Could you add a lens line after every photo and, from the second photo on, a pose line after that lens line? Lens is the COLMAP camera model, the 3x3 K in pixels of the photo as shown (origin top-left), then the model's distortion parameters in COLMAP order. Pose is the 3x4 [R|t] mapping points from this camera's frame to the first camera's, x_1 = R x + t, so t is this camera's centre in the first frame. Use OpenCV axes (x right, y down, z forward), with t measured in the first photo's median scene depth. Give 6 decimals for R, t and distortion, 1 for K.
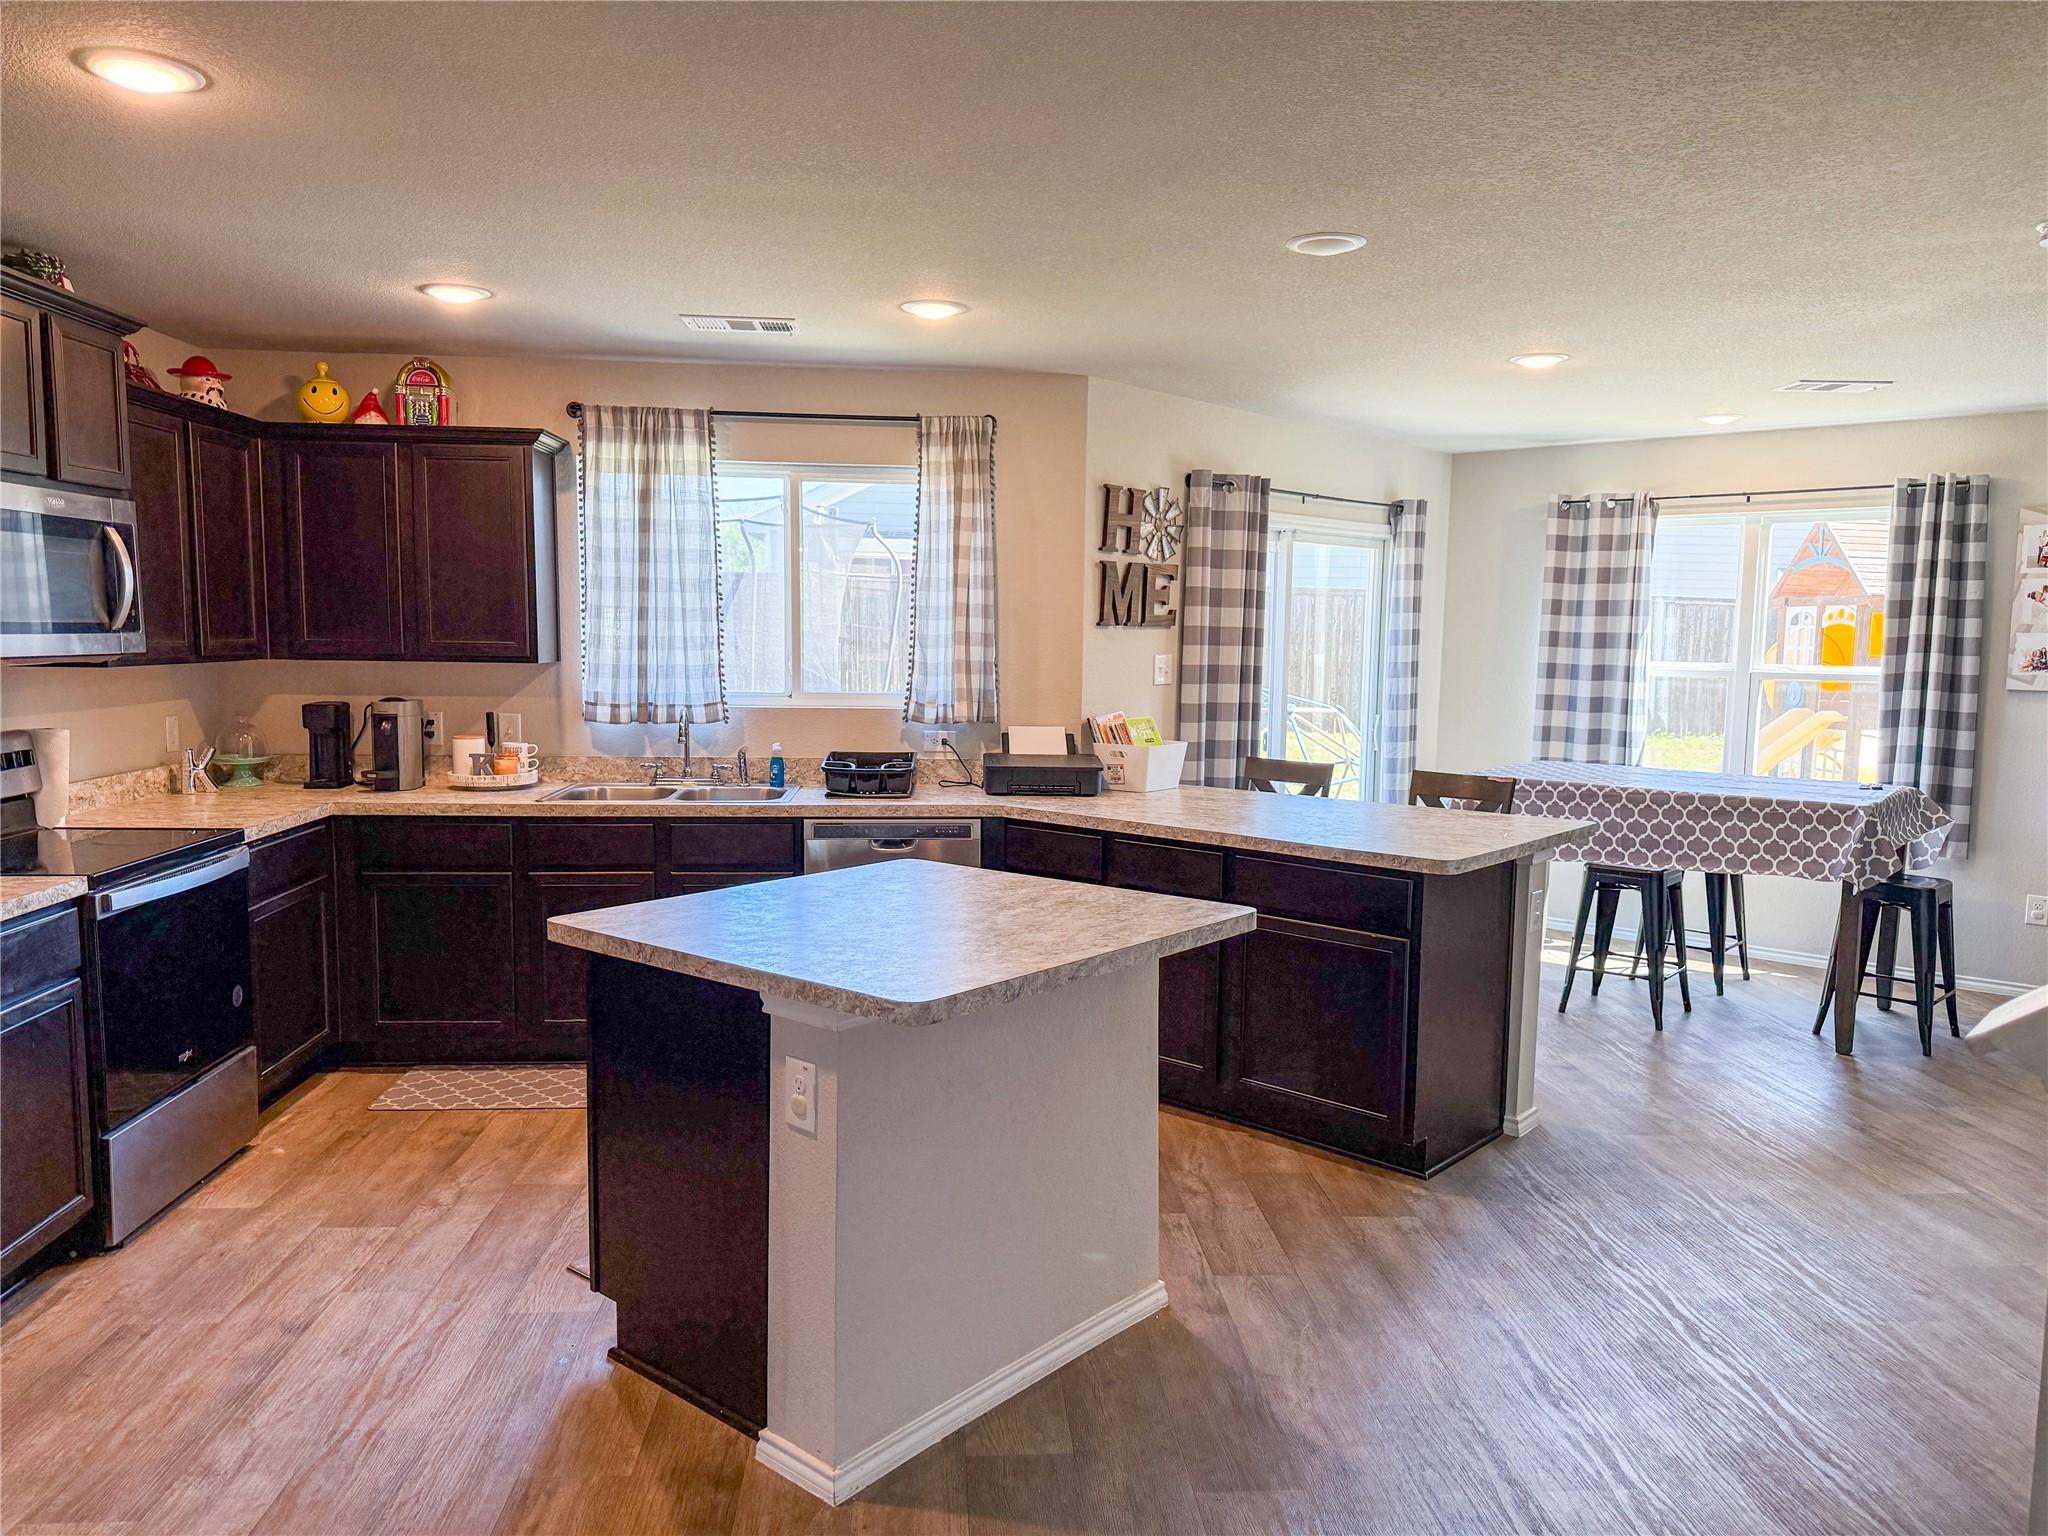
lens RADIAL K [[1435.1, 0, 1022.9], [0, 1435.1, 775.6], [0, 0, 1]] dist [0.109546, -0.146430]
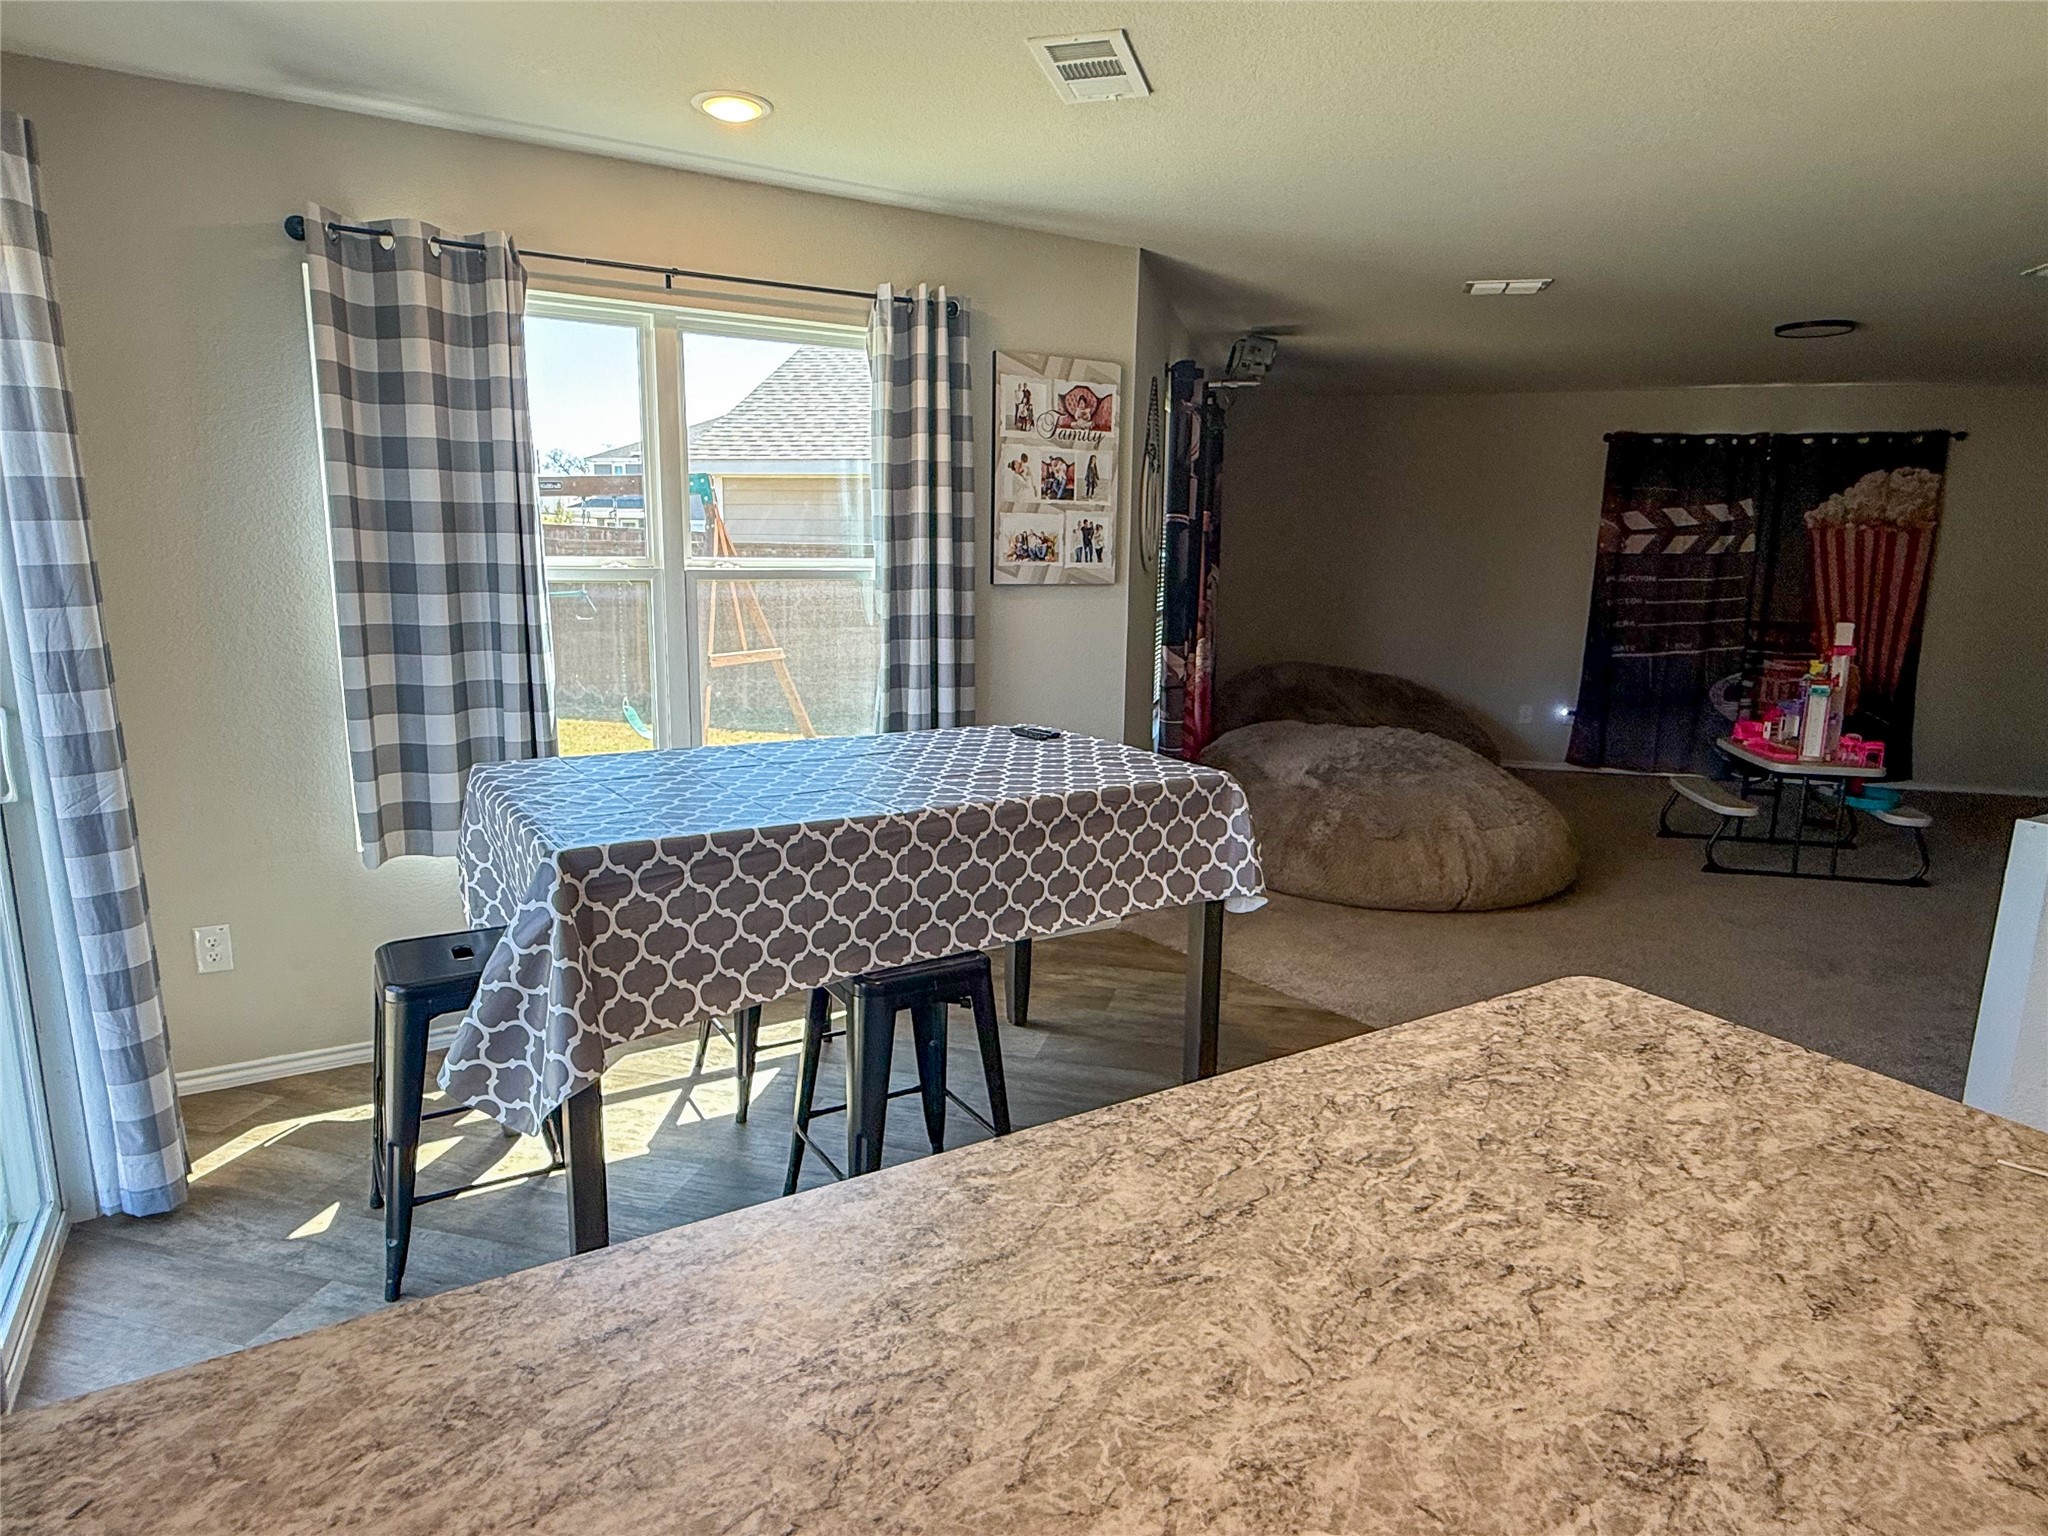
lens RADIAL K [[1189.5, 0, 1022.6], [0, 1189.5, 776.0], [0, 0, 1]] dist [-0.006026, -0.000358]
pose [[0.307421, -0.189284, 0.932558, 0.053327], [0.087104, 0.981500, 0.170504, -0.076528], [-0.947579, 0.028814, 0.318221, 0.913367]]
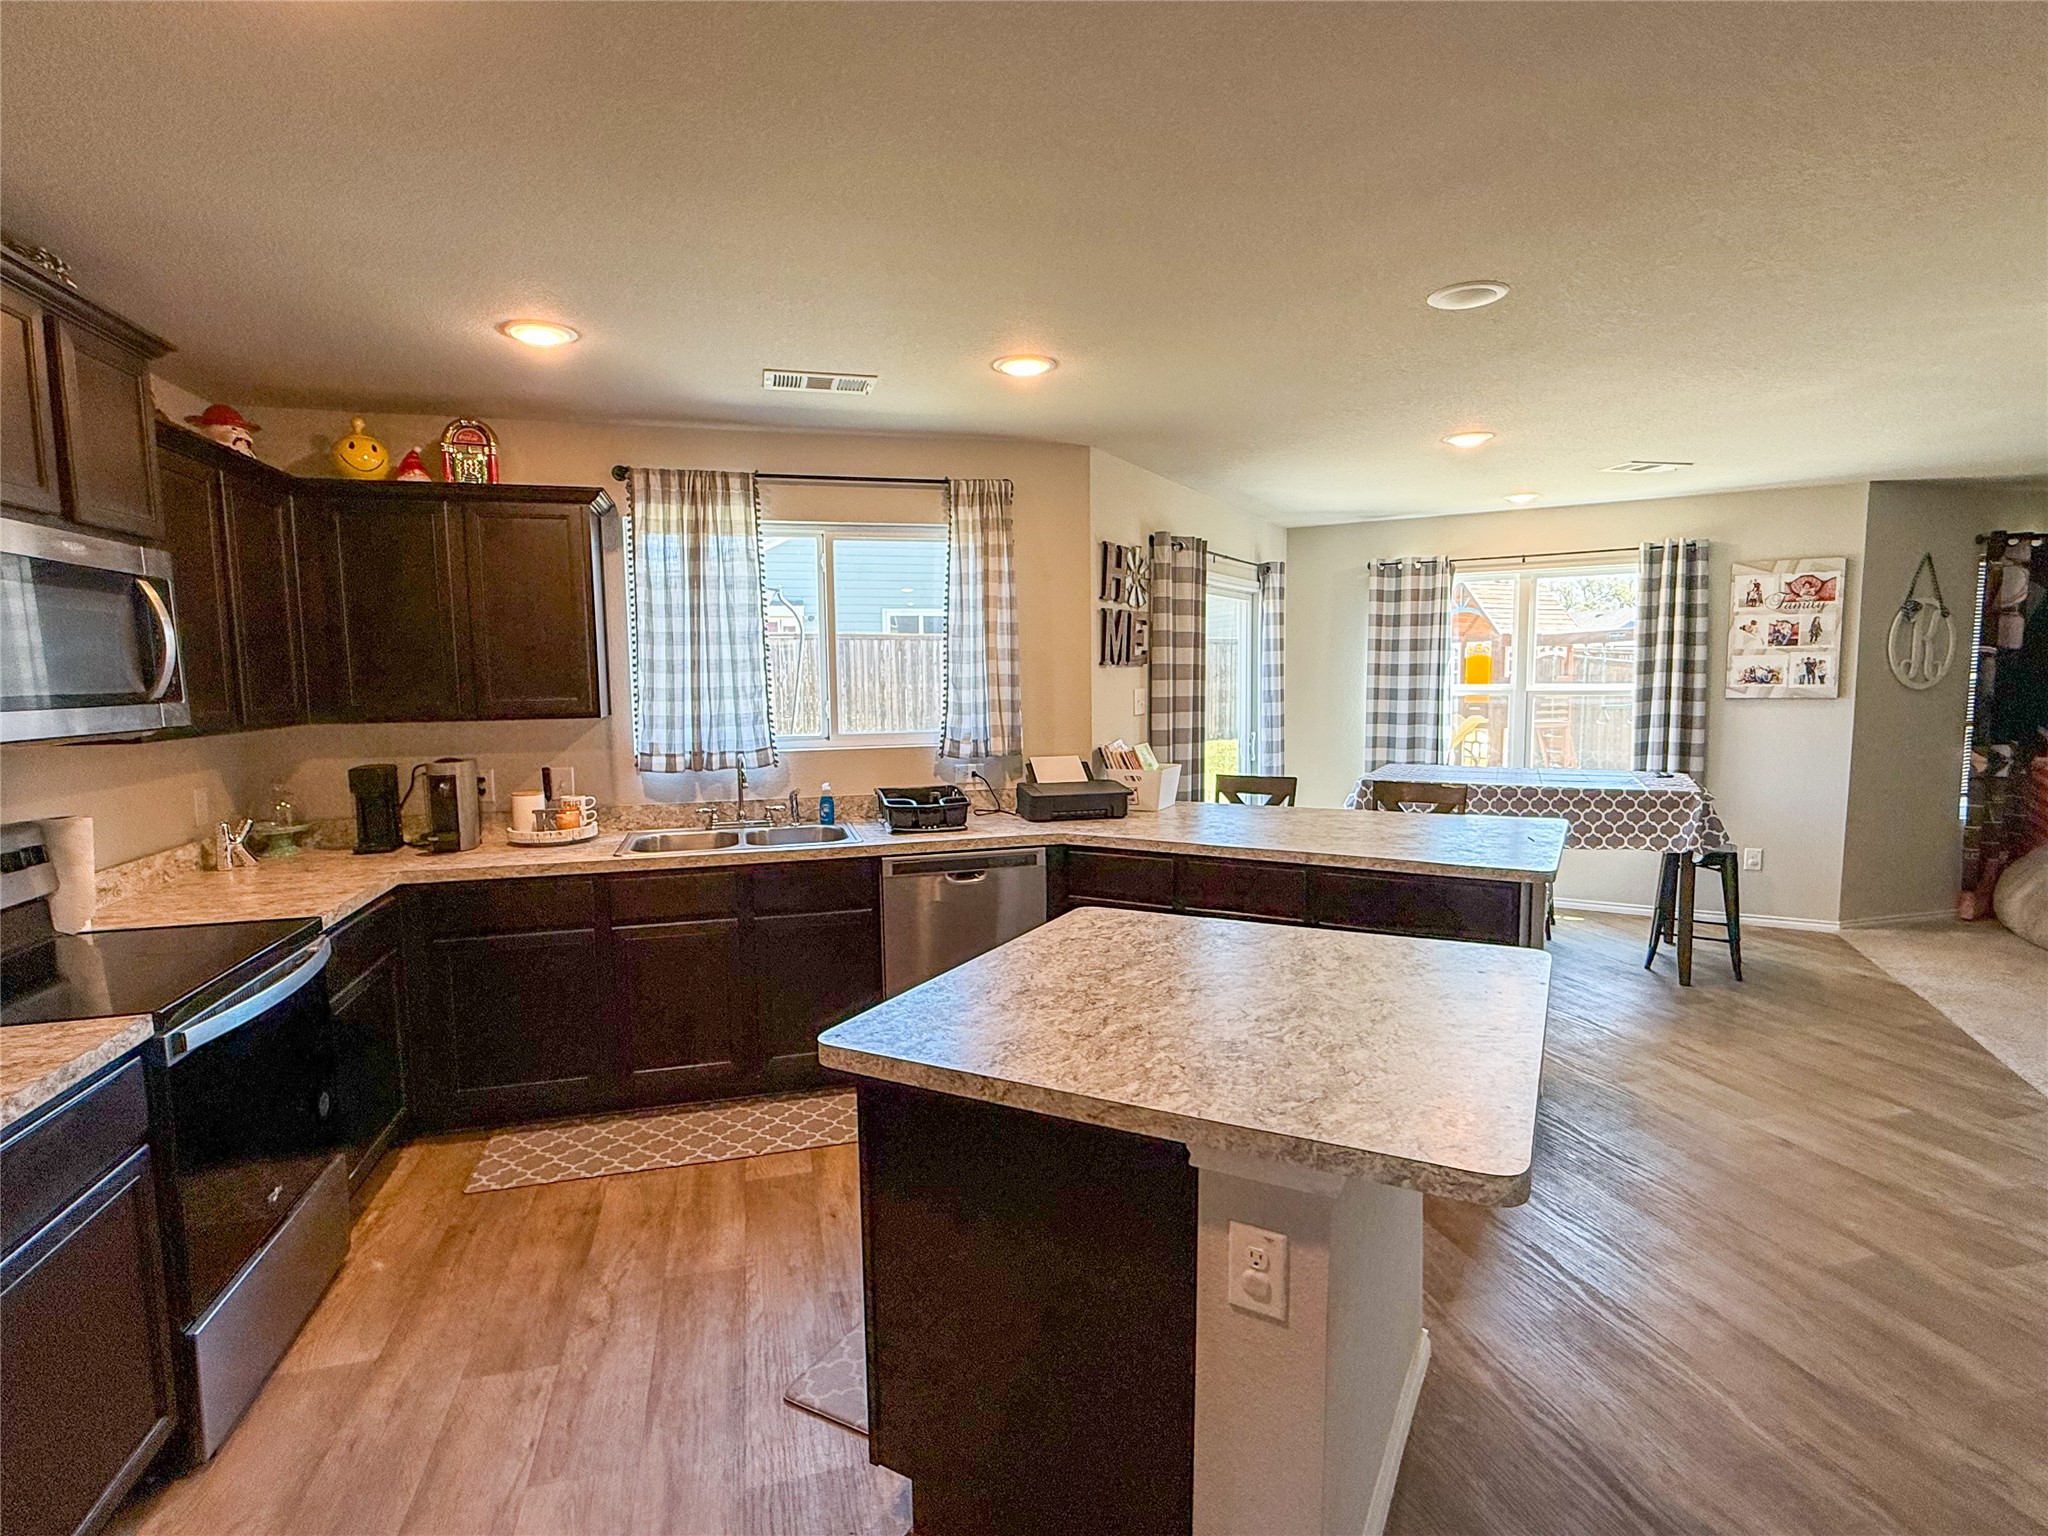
lens RADIAL K [[1022.4, 0, 1024.0], [0, 1022.4, 768.0], [0, 0, 1]] dist [0.006952, -0.000721]
pose [[0.979410, -0.045369, 0.196717, -0.179831], [0.046611, 0.998912, -0.001685, -0.026421], [-0.196427, 0.010819, 0.980459, 0.231241]]
